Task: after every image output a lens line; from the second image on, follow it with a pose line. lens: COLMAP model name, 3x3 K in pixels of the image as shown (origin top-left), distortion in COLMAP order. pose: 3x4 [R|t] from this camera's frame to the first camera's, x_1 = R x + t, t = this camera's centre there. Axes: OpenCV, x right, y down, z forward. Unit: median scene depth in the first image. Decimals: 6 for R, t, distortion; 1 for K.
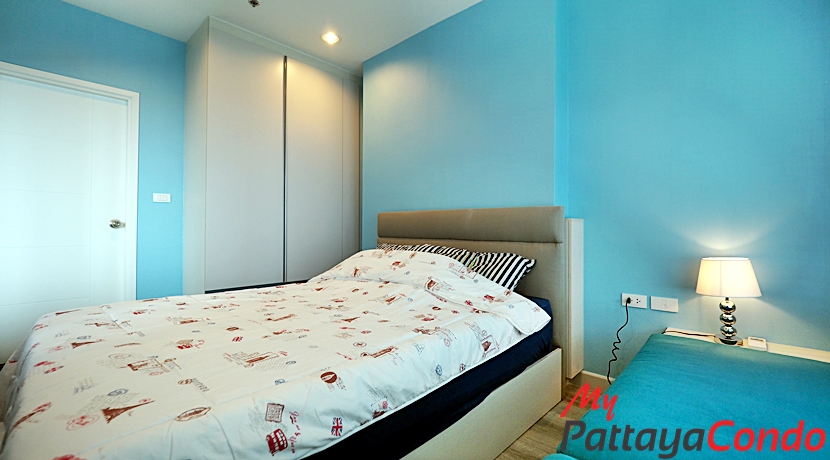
lens RADIAL K [[347.9, 0, 418.9], [0, 347.9, 226.1], [0, 0, 1]] dist [-0.011732, -0.000164]
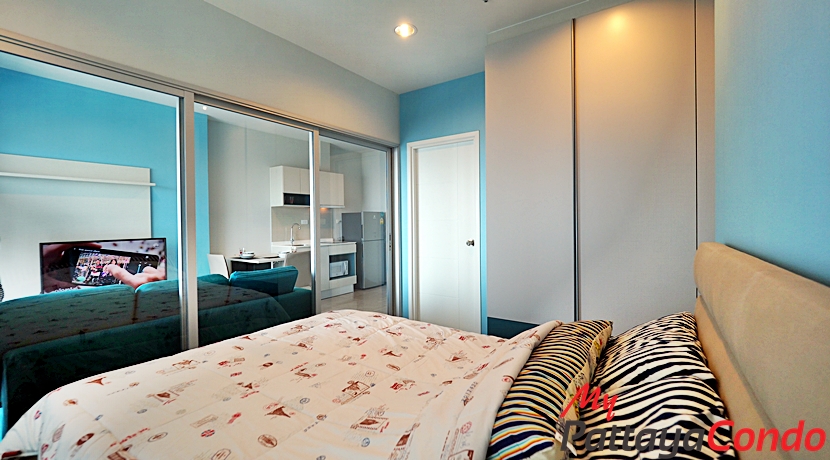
lens RADIAL K [[347.9, 0, 416.5], [0, 347.9, 228.1], [0, 0, 1]] dist [-0.011732, -0.000164]
pose [[0.136104, 0.011953, -0.990622, 0.416502], [0.021110, 0.999665, 0.014963, -0.104259], [0.990470, -0.022948, 0.135806, 0.814339]]
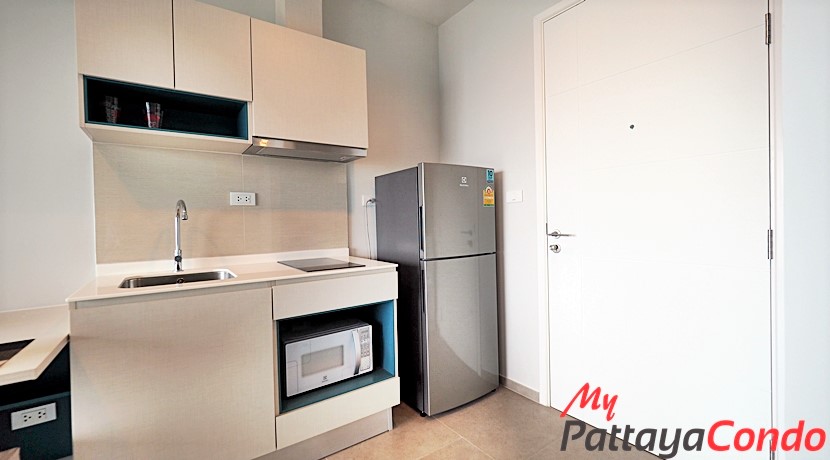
lens RADIAL K [[347.9, 0, 413.1], [0, 347.9, 226.5], [0, 0, 1]] dist [-0.011732, -0.000164]
pose [[-0.213776, 0.013658, -0.976787, -1.671074], [0.030152, 0.999518, 0.007377, -0.052820], [0.976417, -0.027875, -0.214085, 0.927532]]
